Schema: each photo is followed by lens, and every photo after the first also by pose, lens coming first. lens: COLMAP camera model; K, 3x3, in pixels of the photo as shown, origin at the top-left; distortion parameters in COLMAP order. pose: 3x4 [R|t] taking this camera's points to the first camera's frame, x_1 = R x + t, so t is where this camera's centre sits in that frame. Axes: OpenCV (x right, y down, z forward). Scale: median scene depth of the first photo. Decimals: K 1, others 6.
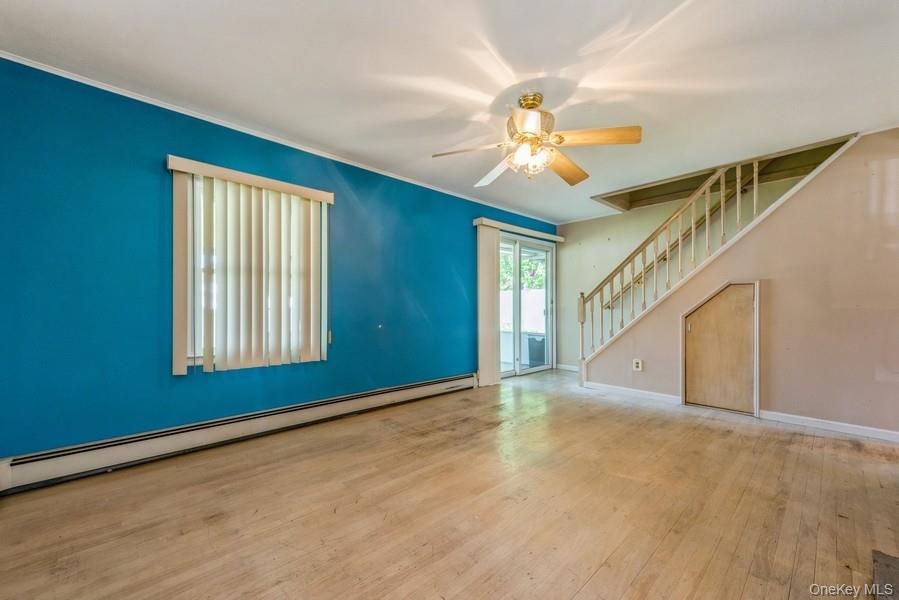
lens RADIAL K [[356.5, 0, 467.1], [0, 356.5, 307.2], [0, 0, 1]] dist [0.018093, -0.001757]
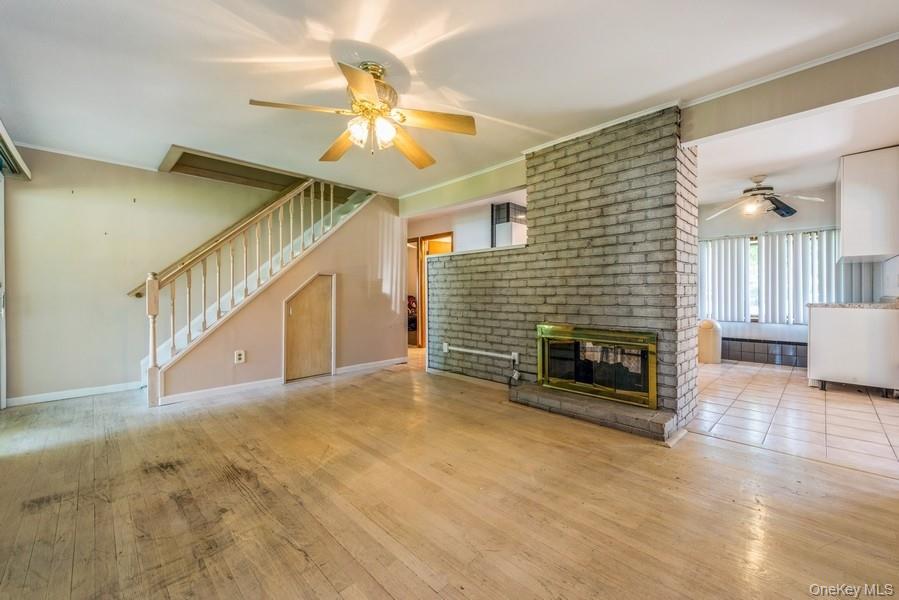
lens RADIAL K [[356.5, 0, 453.0], [0, 356.5, 295.6], [0, 0, 1]] dist [0.018093, -0.001757]
pose [[-0.009673, -0.007513, 0.999925, -0.596203], [0.004344, 0.999962, 0.007555, 0.001327], [-0.999944, 0.004417, -0.009640, 0.629636]]
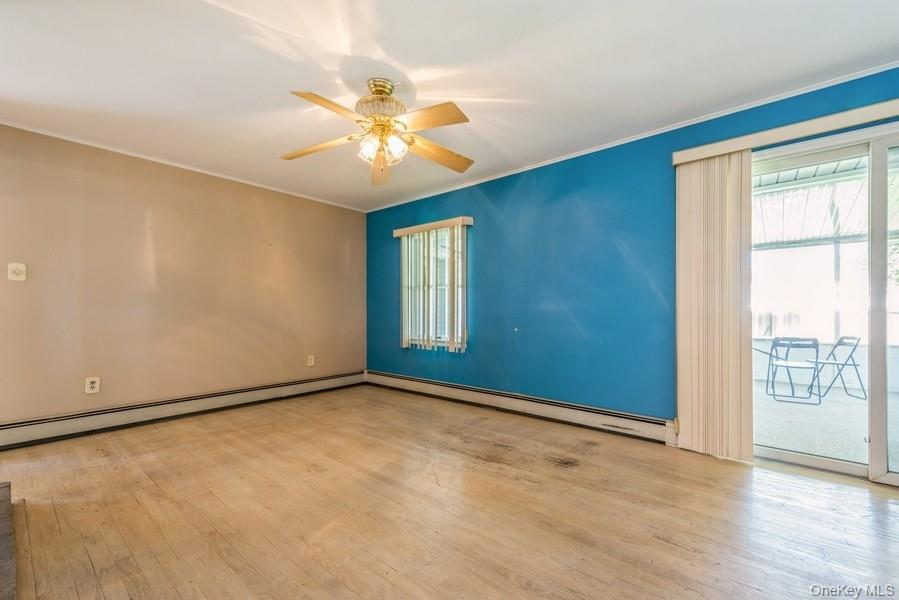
lens RADIAL K [[385.2, 0, 448.2], [0, 385.2, 311.4], [0, 0, 1]] dist [0.011061, 0.000401]
pose [[0.081897, 0.001302, -0.996640, 0.932307], [0.001112, 0.999998, 0.001397, 0.002990], [0.996640, -0.001222, 0.081896, 0.855964]]
